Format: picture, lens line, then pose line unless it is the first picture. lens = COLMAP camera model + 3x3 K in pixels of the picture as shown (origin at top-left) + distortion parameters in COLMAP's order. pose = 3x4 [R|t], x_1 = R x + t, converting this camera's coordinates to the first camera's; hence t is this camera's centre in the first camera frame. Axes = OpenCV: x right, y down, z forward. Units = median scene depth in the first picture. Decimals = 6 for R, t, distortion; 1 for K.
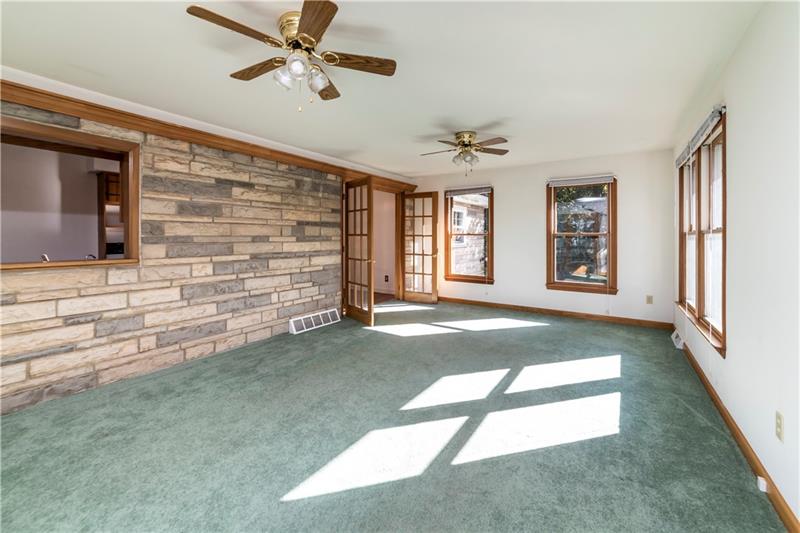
lens RADIAL K [[323.2, 0, 401.7], [0, 323.2, 232.7], [0, 0, 1]] dist [-0.000594, -0.000098]
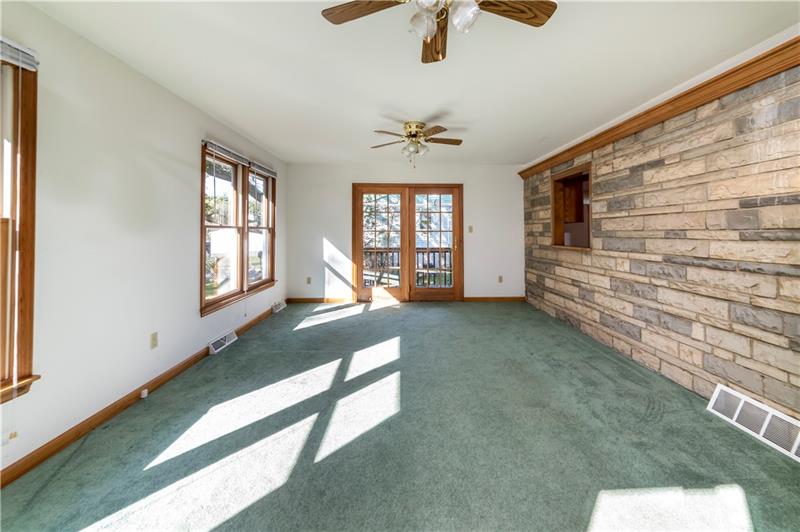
lens RADIAL K [[323.2, 0, 401.7], [0, 323.2, 232.2], [0, 0, 1]] dist [-0.000594, -0.000098]
pose [[-0.814196, -0.007598, -0.580541, 0.467244], [0.000563, 0.999904, -0.013875, 0.026157], [0.580590, -0.011624, -0.814113, 1.312090]]
